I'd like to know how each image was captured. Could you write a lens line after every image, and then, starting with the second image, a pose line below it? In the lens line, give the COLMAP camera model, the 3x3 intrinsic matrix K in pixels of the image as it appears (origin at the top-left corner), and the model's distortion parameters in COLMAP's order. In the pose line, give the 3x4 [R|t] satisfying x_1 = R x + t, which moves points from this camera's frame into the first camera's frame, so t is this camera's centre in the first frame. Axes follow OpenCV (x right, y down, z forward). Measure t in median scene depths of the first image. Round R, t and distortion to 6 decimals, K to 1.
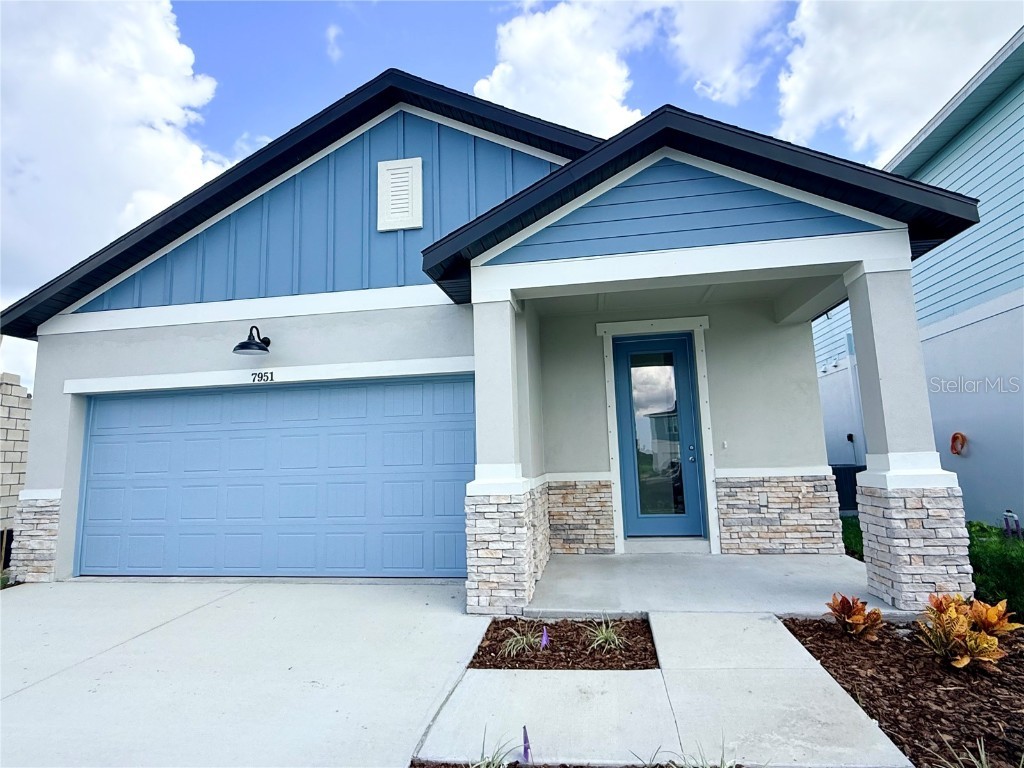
lens RADIAL K [[536.2, 0, 512.0], [0, 536.2, 384.0], [0, 0, 1]] dist [-0.000942, 0.000827]
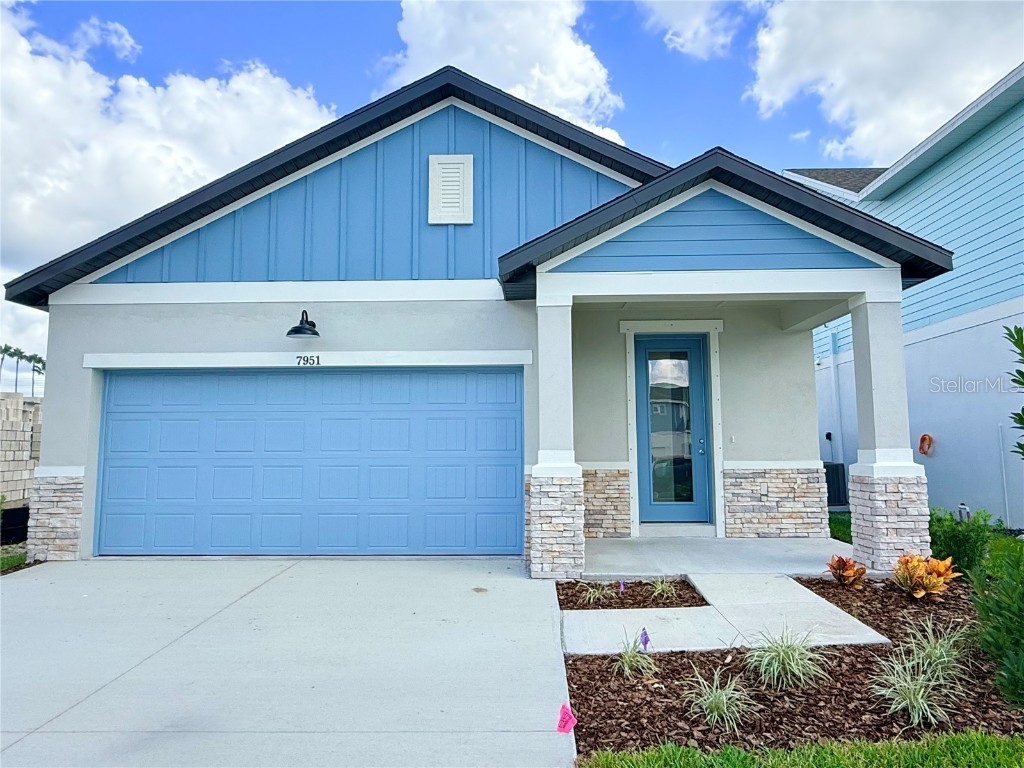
lens RADIAL K [[663.3, 0, 512.0], [0, 663.3, 384.0], [0, 0, 1]] dist [0.001147, -0.002514]
pose [[0.990303, 0.037865, 0.133665, -0.249676], [-0.042651, 0.998541, 0.033126, -0.026622], [-0.132215, -0.038506, 0.990473, -0.295539]]
